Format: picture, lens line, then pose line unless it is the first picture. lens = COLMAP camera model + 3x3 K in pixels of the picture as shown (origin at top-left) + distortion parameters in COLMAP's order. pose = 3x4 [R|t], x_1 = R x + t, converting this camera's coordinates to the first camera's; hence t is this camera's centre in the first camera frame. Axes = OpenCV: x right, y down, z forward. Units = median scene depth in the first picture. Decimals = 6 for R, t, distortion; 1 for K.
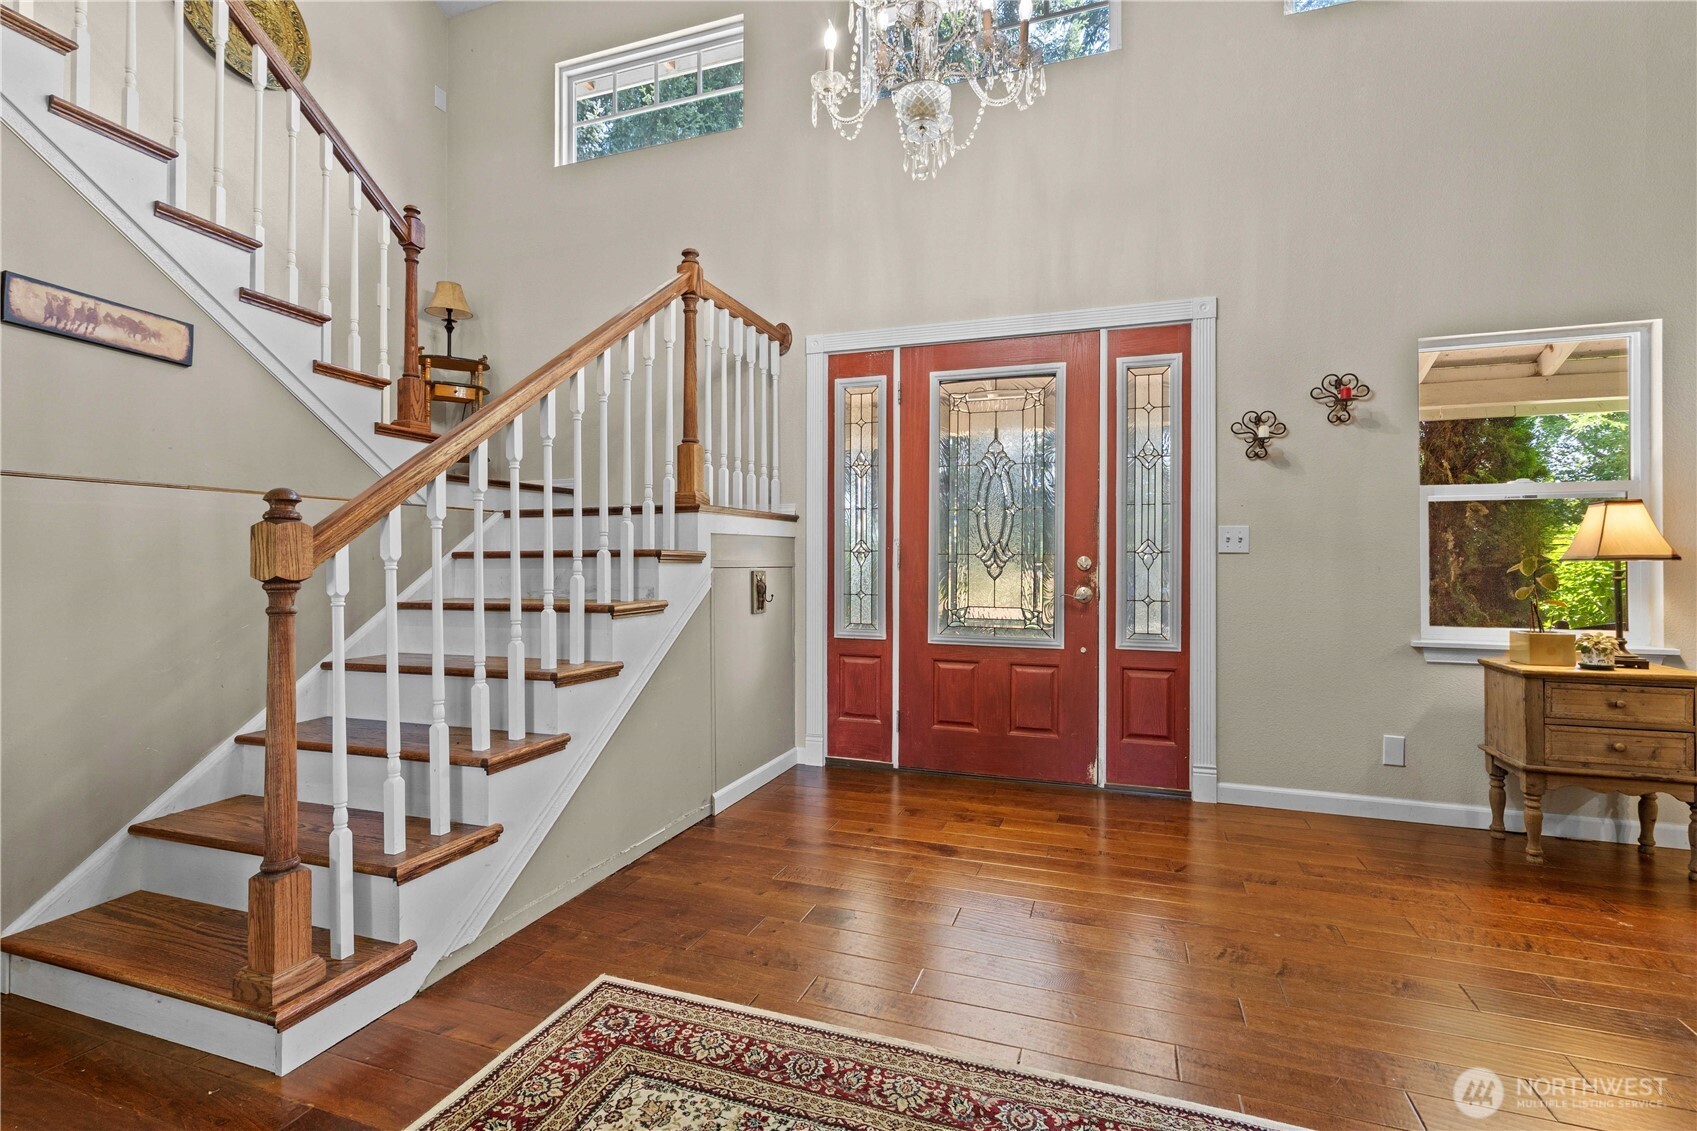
lens RADIAL K [[785.5, 0, 848.5], [0, 785.5, 565.5], [0, 0, 1]] dist [0.001392, 0.000929]
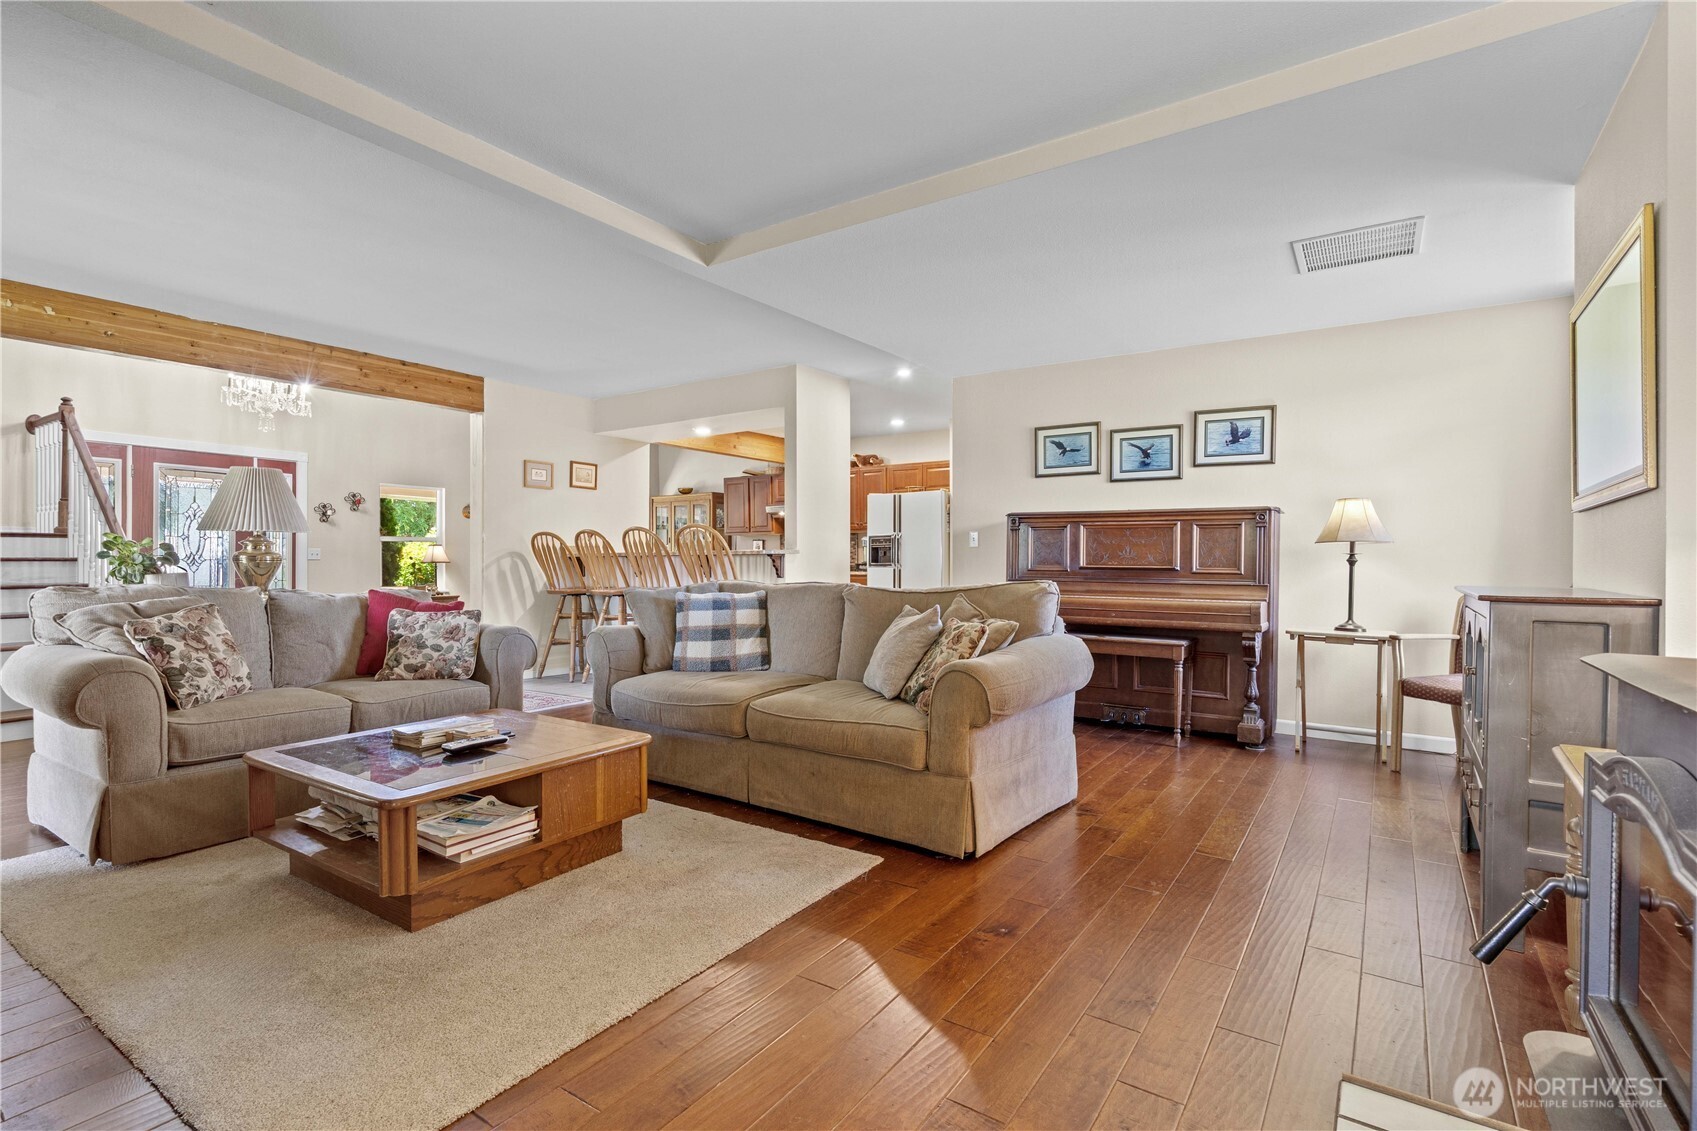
lens RADIAL K [[798.9, 0, 827.5], [0, 798.9, 570.1], [0, 0, 1]] dist [-0.000550, 0.000420]
pose [[0.271985, -0.010900, 0.962240, -1.453967], [-0.000020, 0.999936, 0.011333, -0.011216], [-0.962301, -0.003102, 0.271968, -1.202040]]
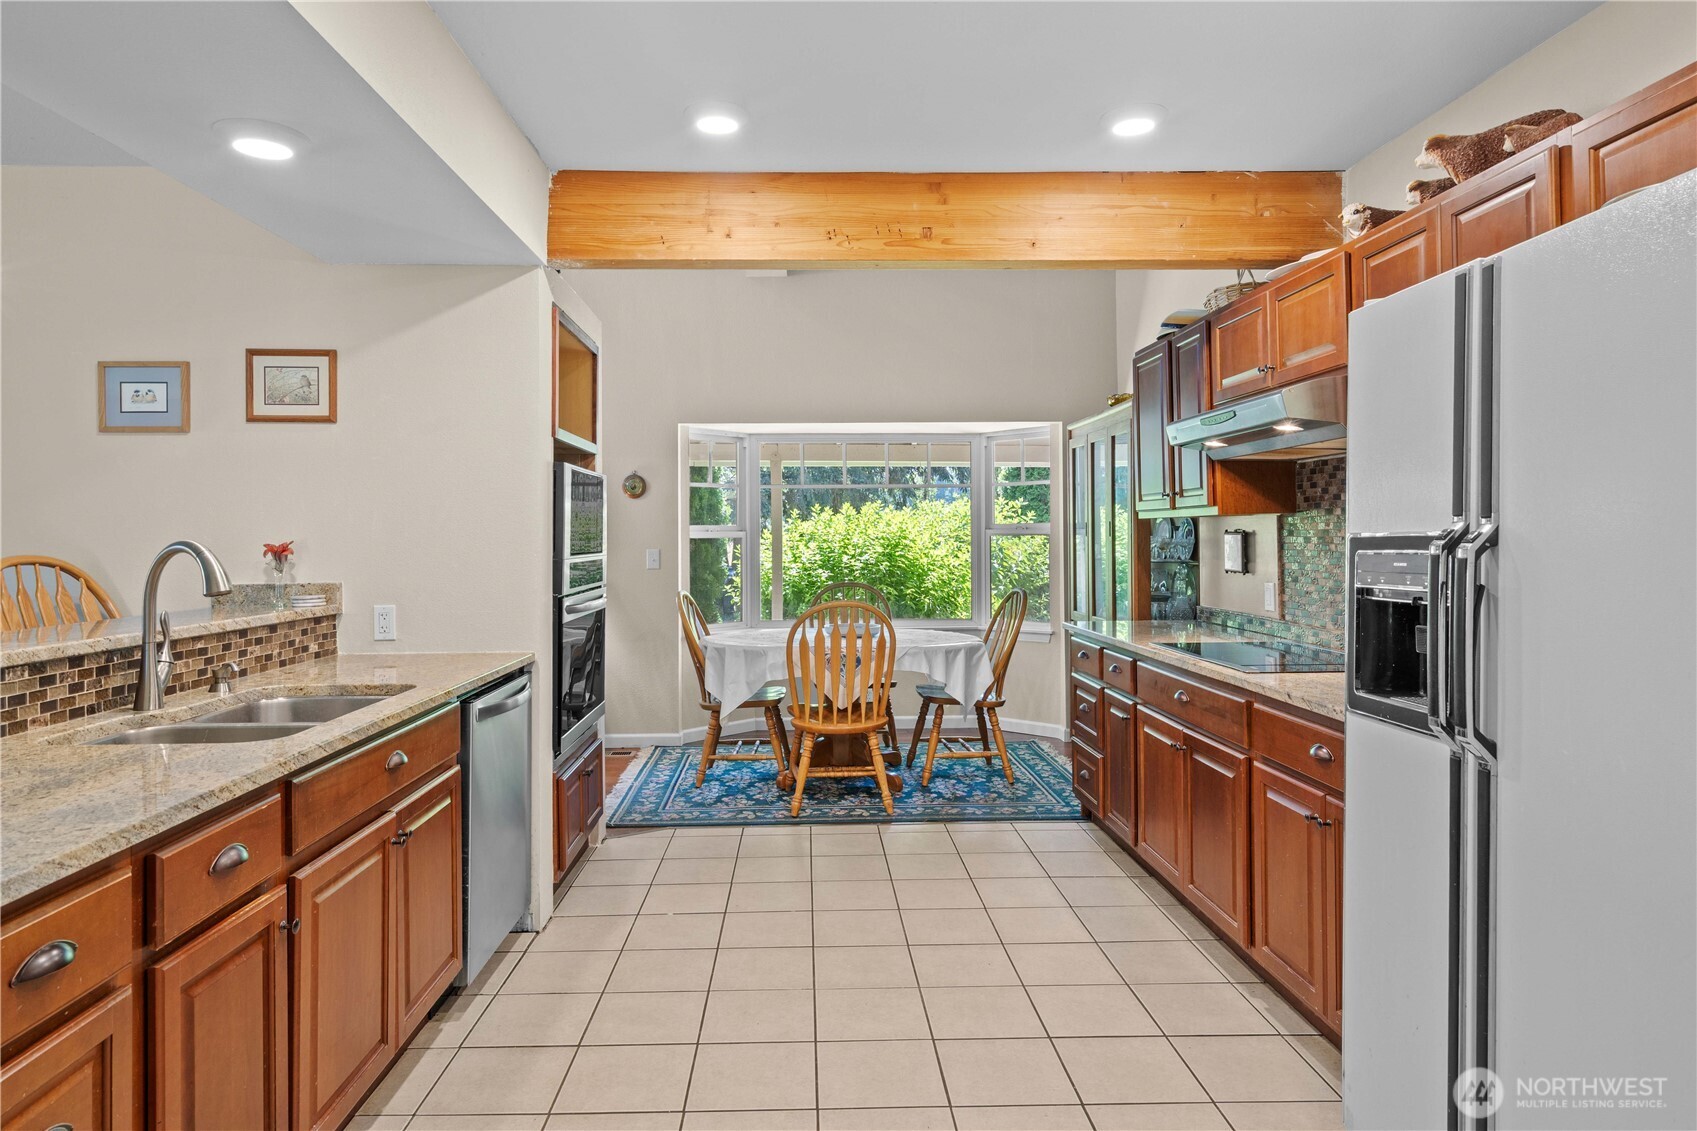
lens RADIAL K [[966.8, 0, 825.4], [0, 966.8, 518.2], [0, 0, 1]] dist [-0.000254, 0.000020]
pose [[0.934148, -0.002505, 0.356878, 0.626787], [0.008072, 0.999868, -0.014112, -0.099175], [-0.356796, 0.016064, 0.934044, -1.031981]]
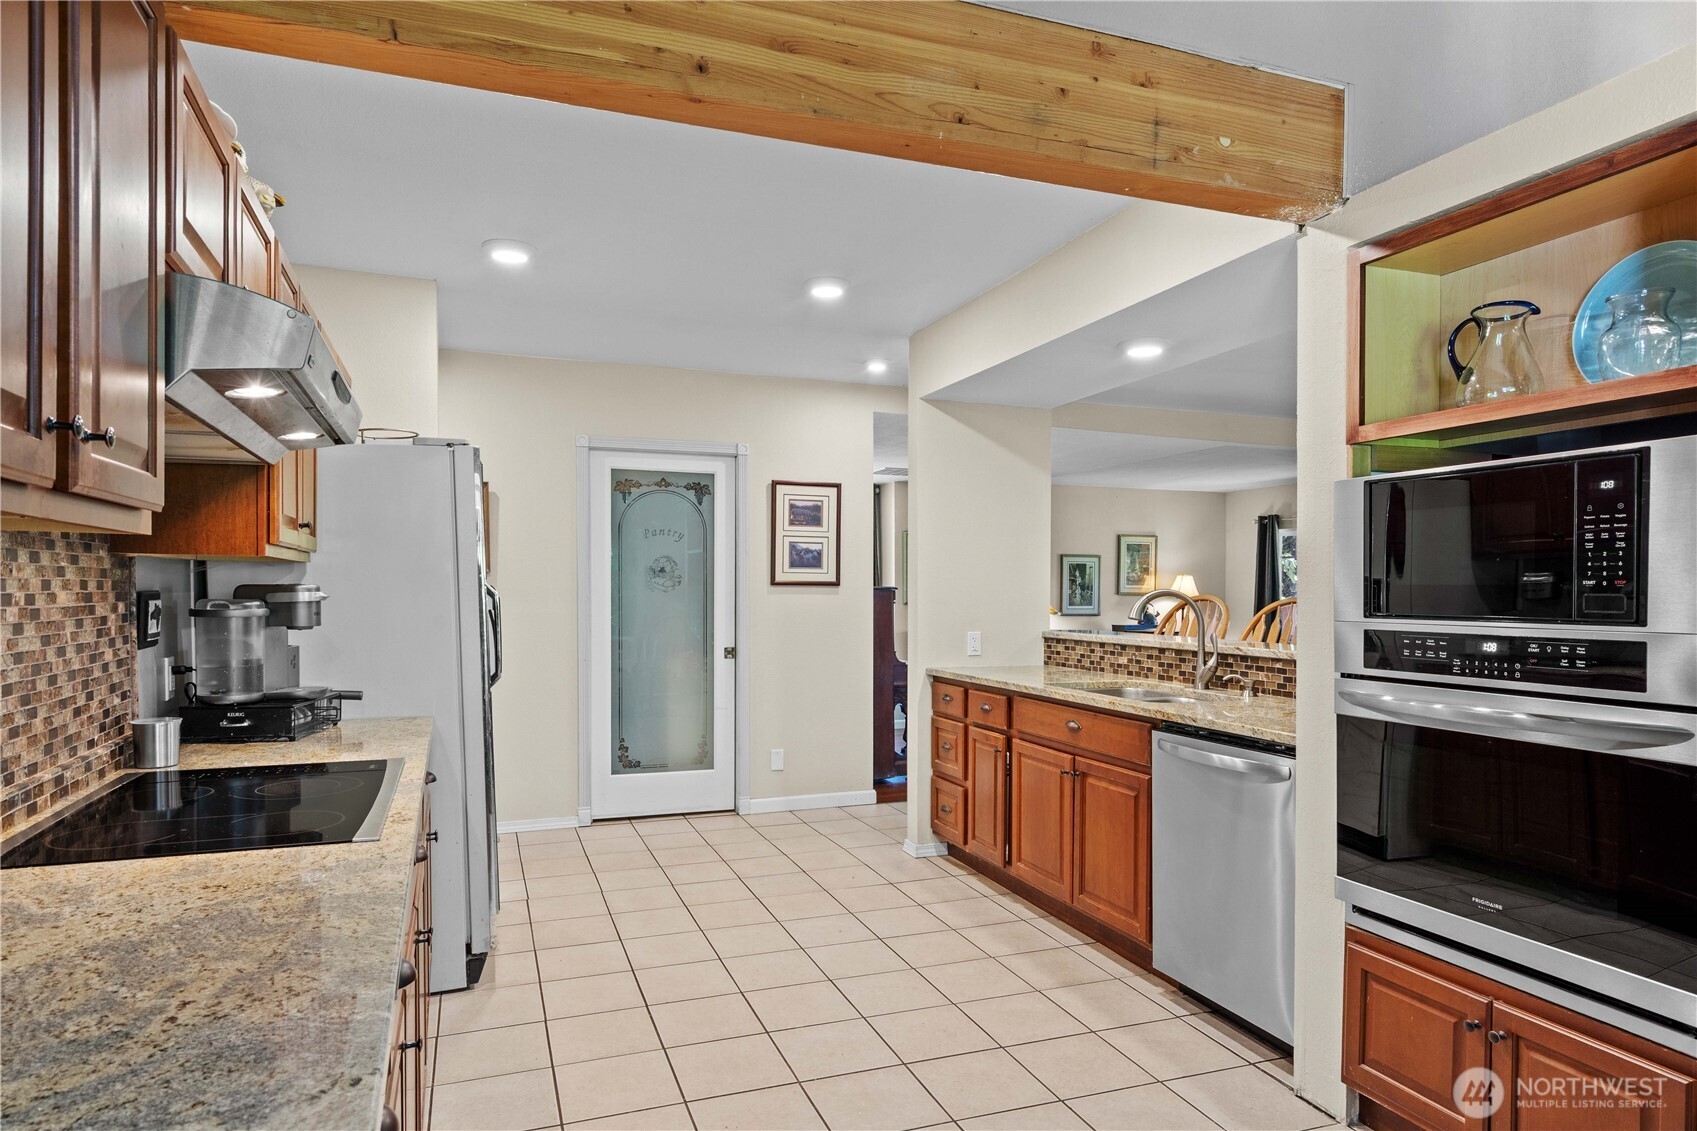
lens RADIAL K [[988.9, 0, 828.0], [0, 988.9, 612.0], [0, 0, 1]] dist [0.000292, 0.000305]
pose [[-0.775026, 0.009027, -0.631865, 1.469804], [-0.003816, 0.999813, 0.018964, -0.091226], [0.631918, 0.017109, -0.774847, 0.333467]]
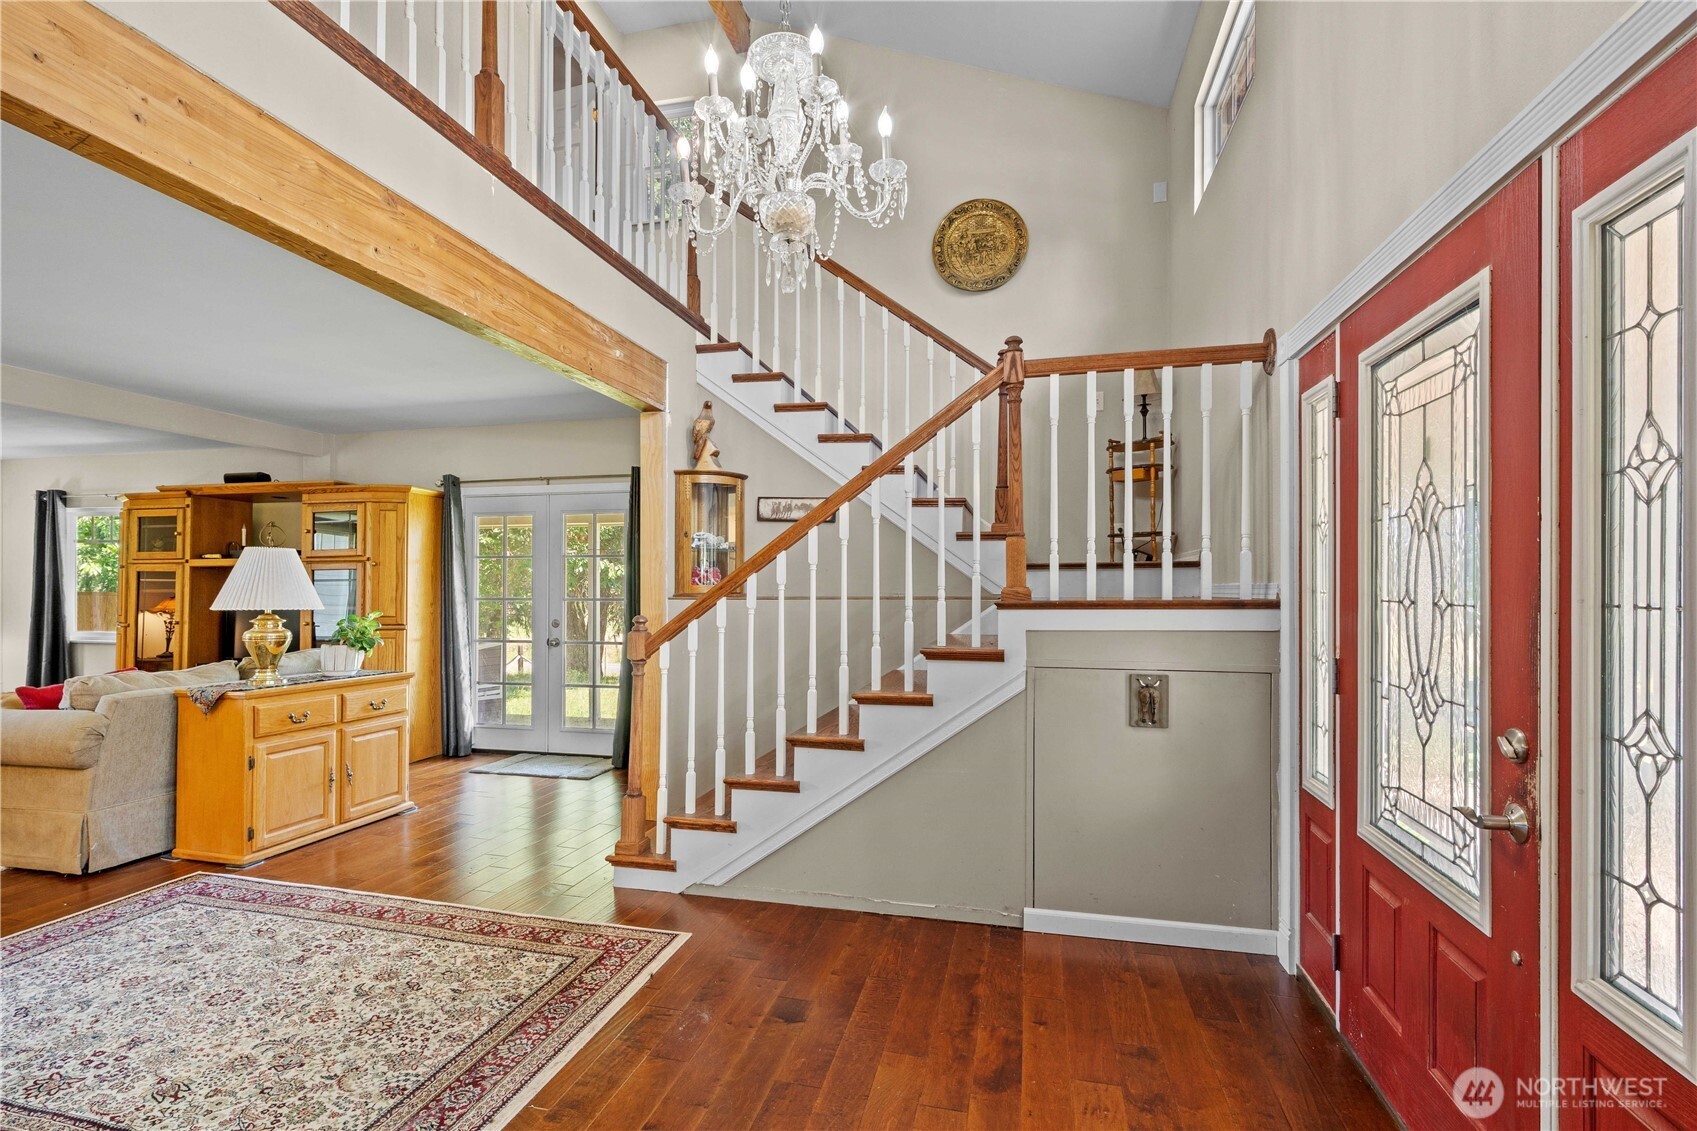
lens RADIAL K [[797.8, 0, 827.3], [0, 797.8, 589.2], [0, 0, 1]] dist [-0.000917, 0.000545]
pose [[0.094632, 0.005871, -0.995495, 0.709525], [-0.004889, 0.999973, 0.005433, -0.088462], [0.995500, 0.004353, 0.094658, 0.634150]]
